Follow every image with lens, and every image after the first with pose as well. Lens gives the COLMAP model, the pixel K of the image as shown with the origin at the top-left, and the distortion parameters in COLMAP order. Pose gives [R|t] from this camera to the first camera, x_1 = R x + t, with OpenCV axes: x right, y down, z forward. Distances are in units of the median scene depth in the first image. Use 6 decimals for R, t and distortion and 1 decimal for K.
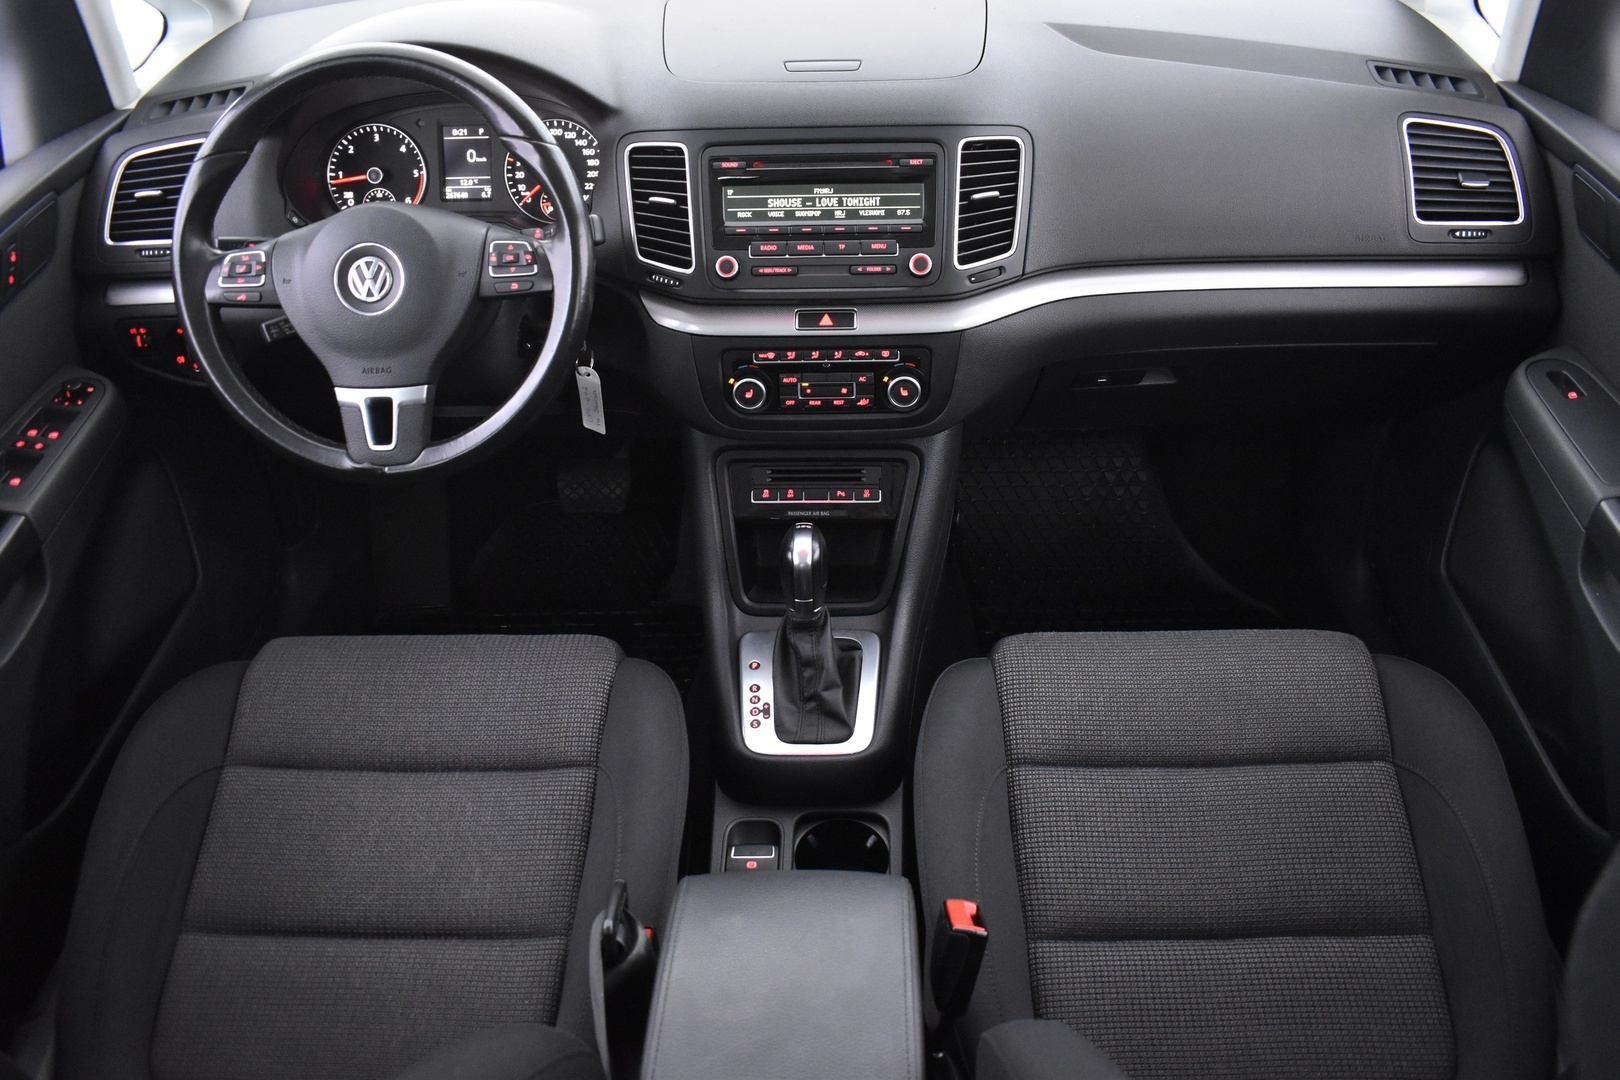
lens RADIAL K [[1275.7, 0, 824.4], [0, 1275.7, 533.5], [0, 0, 1]] dist [-0.105498, 0.020914]
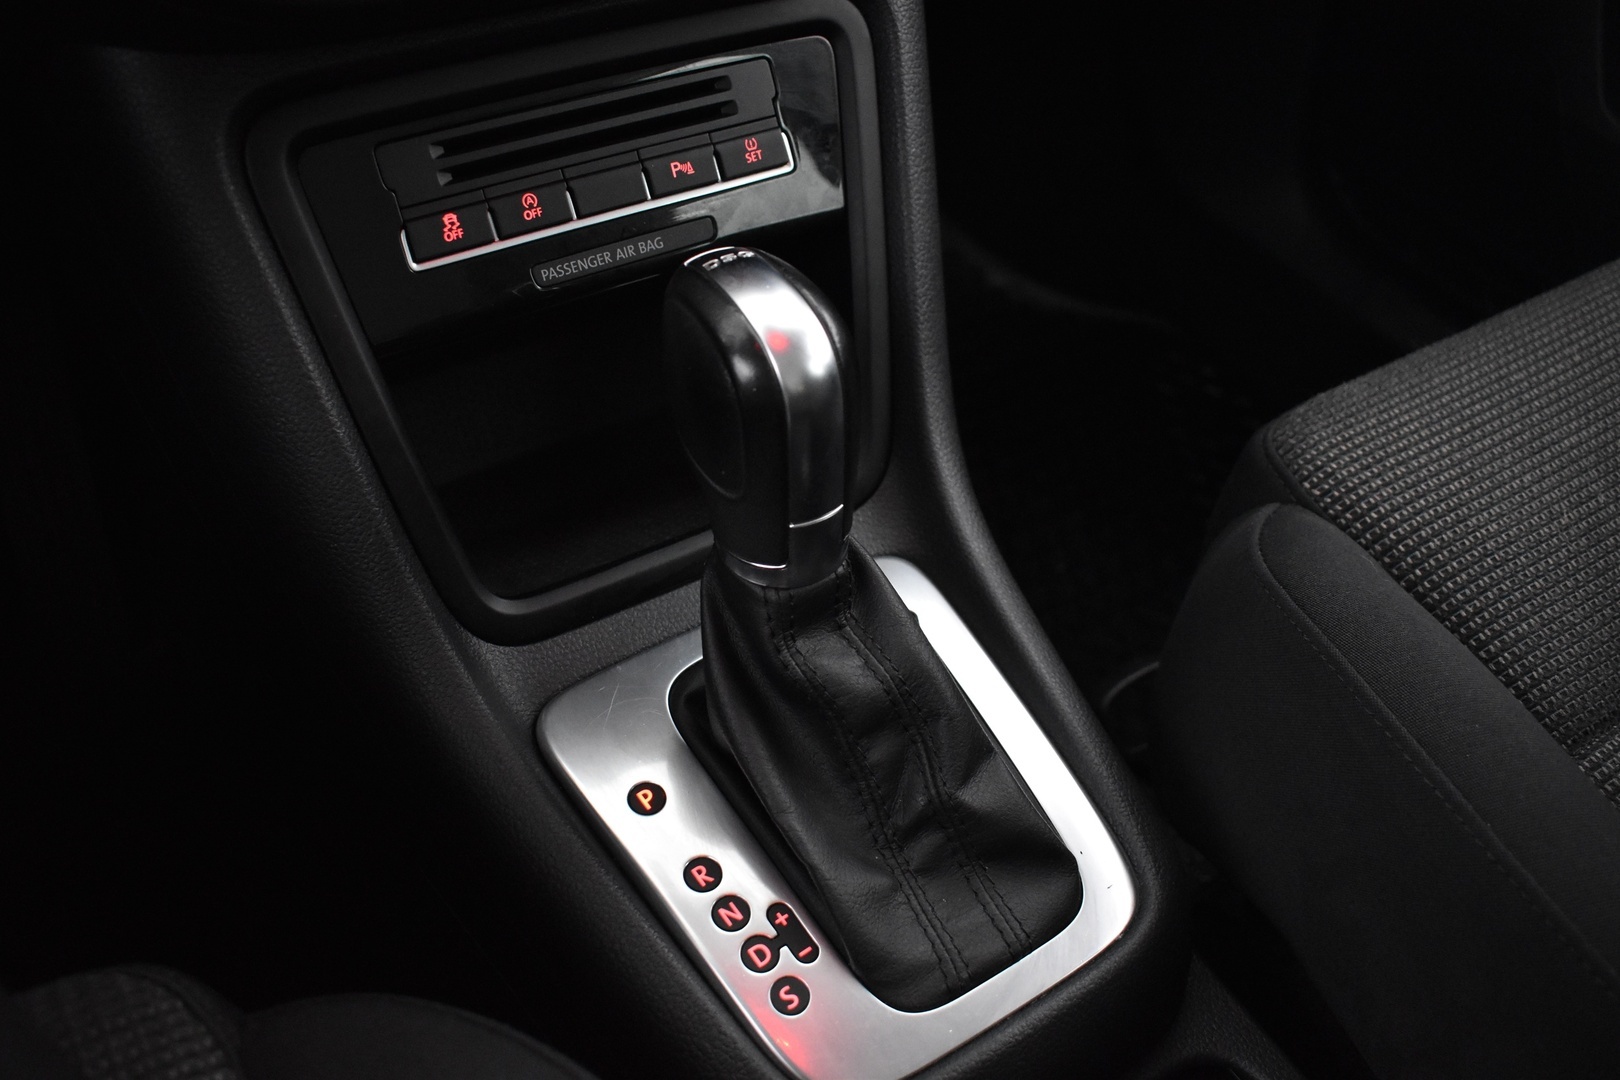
lens RADIAL K [[1399.6, 0, 816.0], [0, 1399.6, 532.6], [0, 0, 1]] dist [-0.077122, -0.009597]
pose [[0.812554, -0.334918, 0.477060, -0.161644], [0.288163, 0.942246, 0.170687, 0.003887], [-0.506675, -0.001222, 0.862137, 0.740300]]
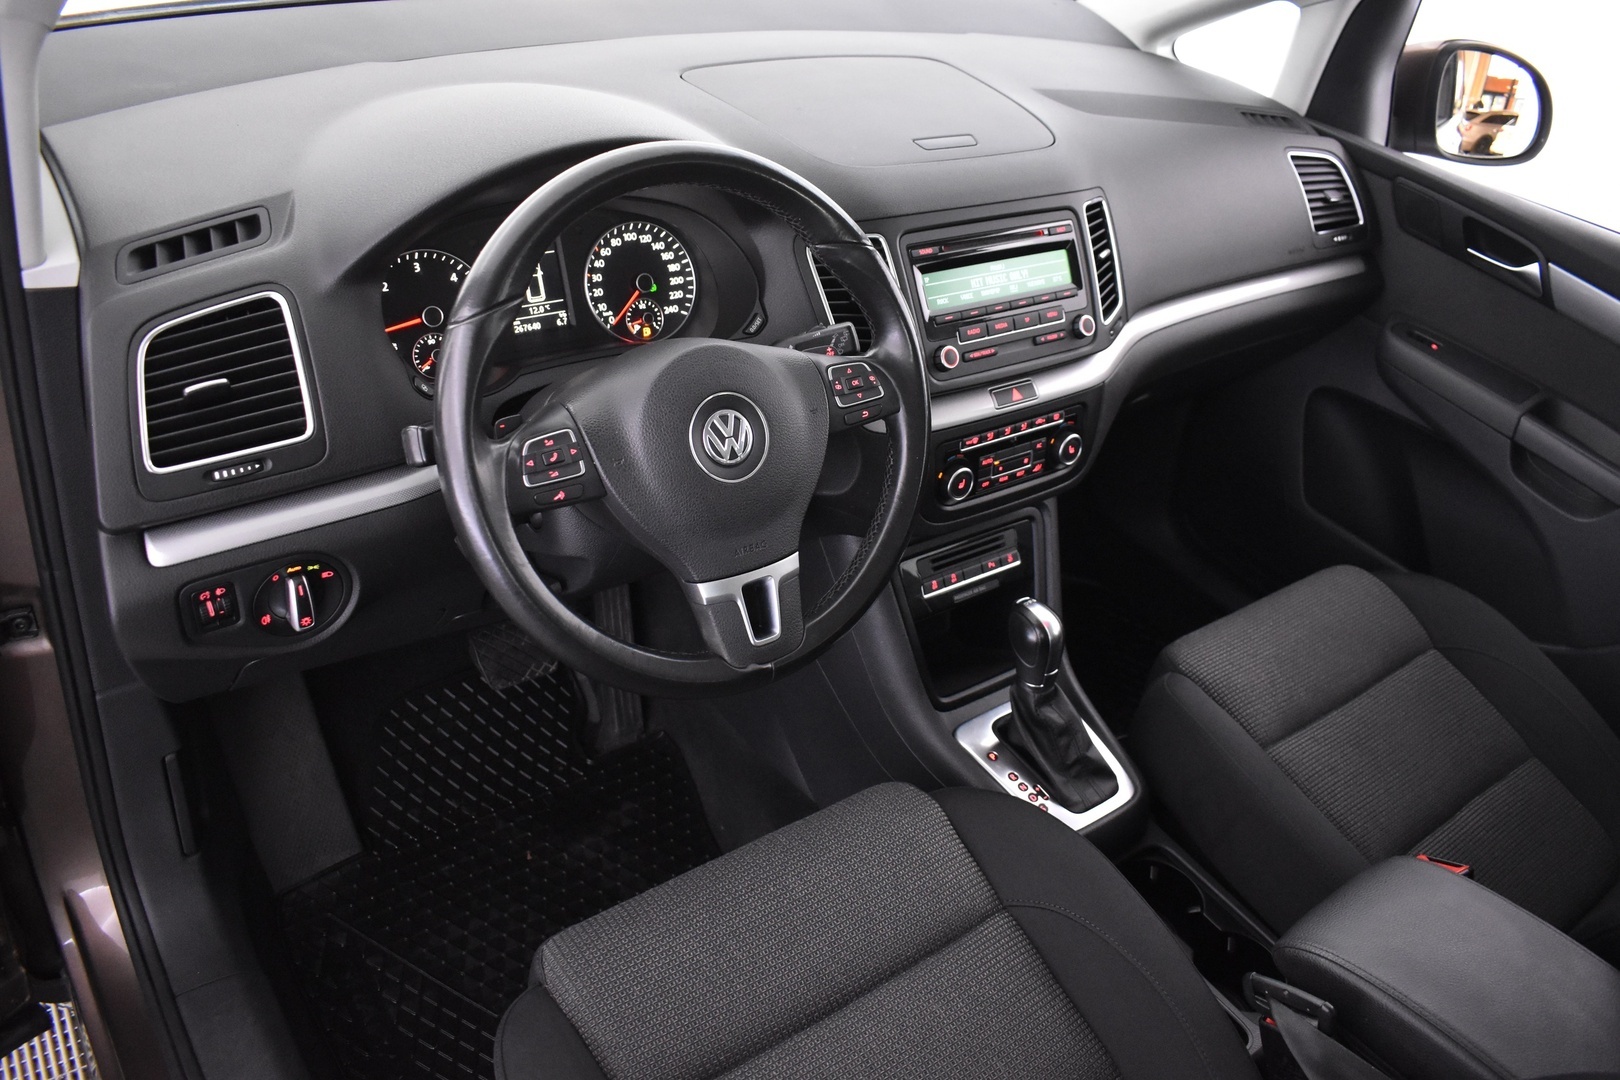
lens RADIAL K [[1275.7, 0, 816.5], [0, 1275.7, 527.3], [0, 0, 1]] dist [-0.105498, 0.020914]
pose [[0.780396, -0.238649, 0.577952, -0.707104], [0.258253, 0.964799, 0.049673, -0.154000], [-0.569462, 0.110494, 0.814557, 0.283045]]
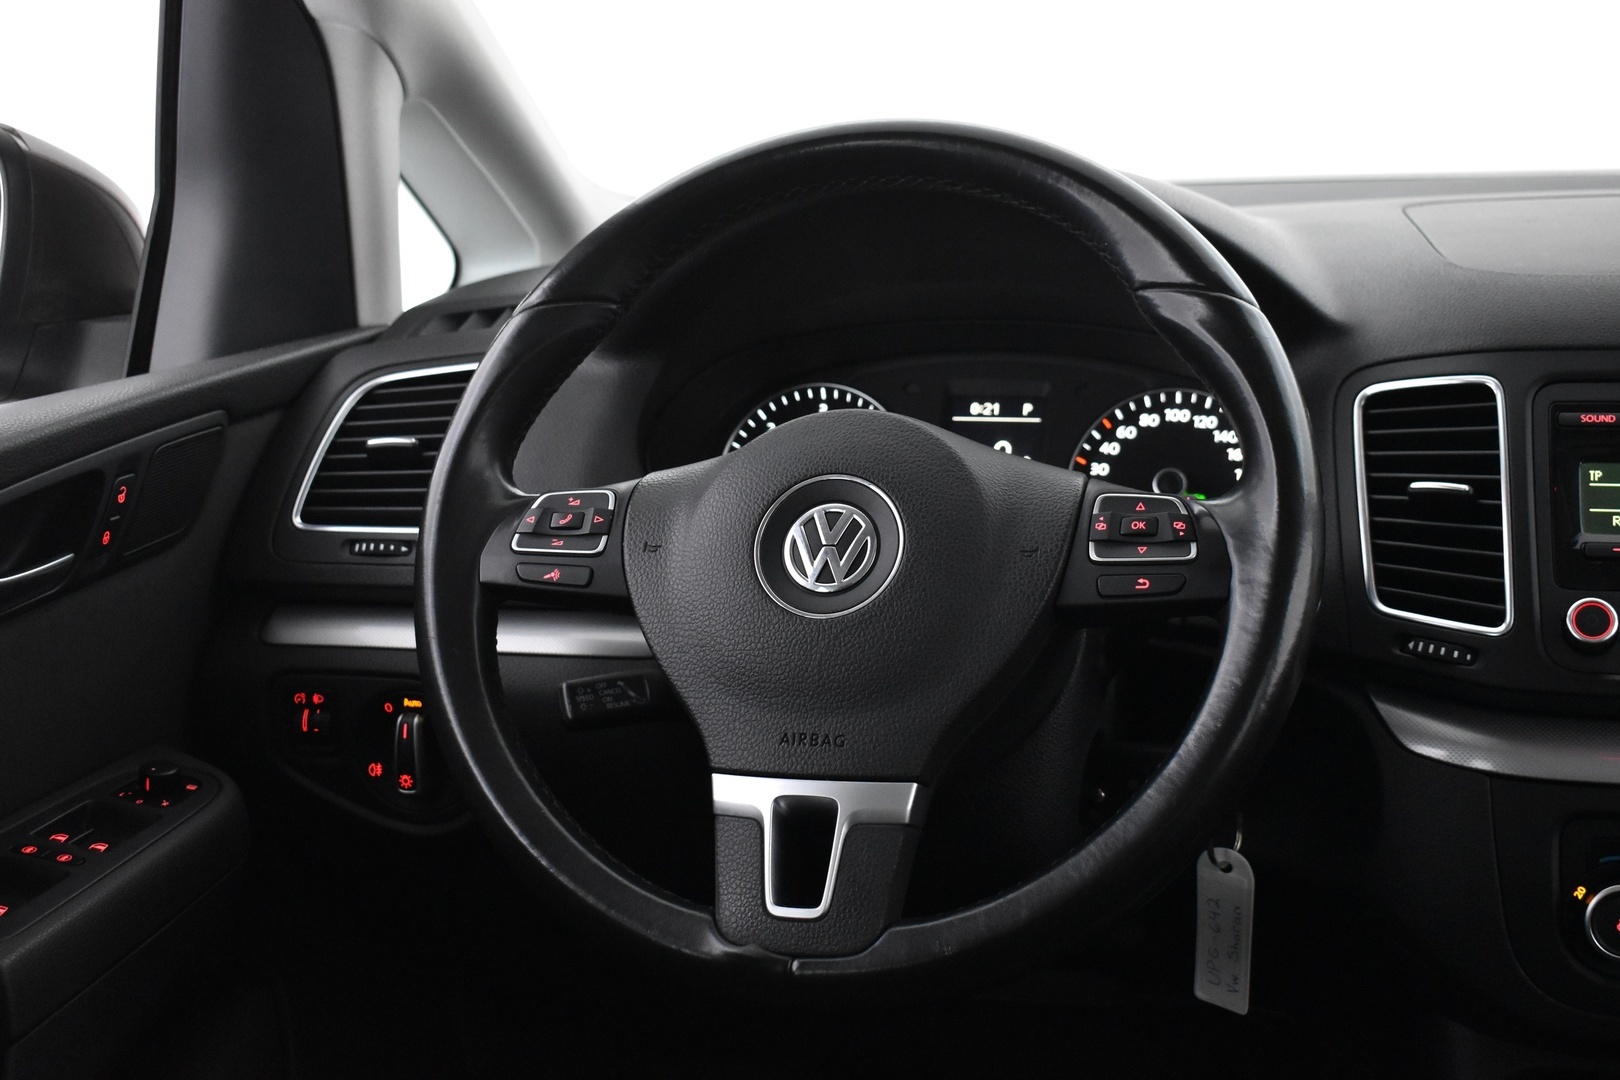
lens RADIAL K [[2121.6, 0, 814.0], [0, 2121.6, 538.2], [0, 0, 1]] dist [-0.044790, 0.000000]
pose [[0.967026, 0.046102, -0.250471, -0.151235], [-0.151856, 0.893902, -0.421757, 0.113459], [0.204452, 0.445886, 0.871427, 0.273694]]
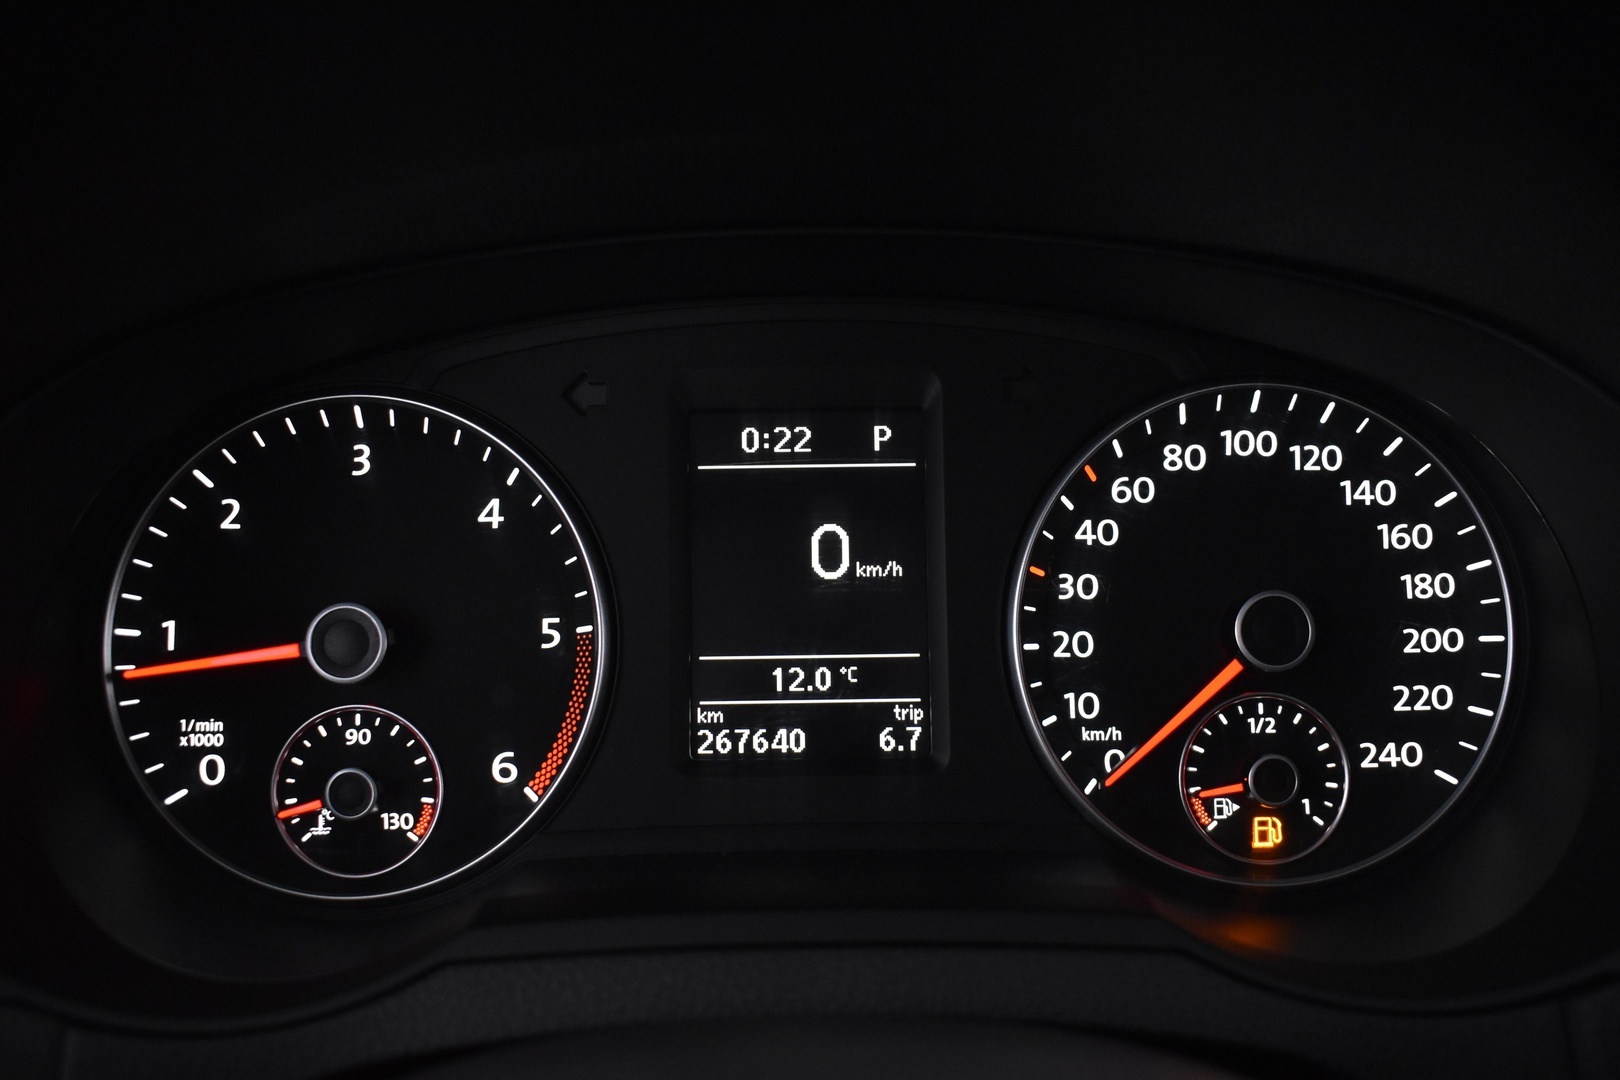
lens RADIAL K [[1592.2, 0, 811.9], [0, 1592.2, 528.5], [0, 0, 1]] dist [-0.075998, 0.000000]
pose [[0.999141, -0.007462, 0.040756, -0.322511], [0.018834, 0.957952, -0.286309, -0.251348], [-0.036906, 0.286831, 0.957270, 0.817797]]
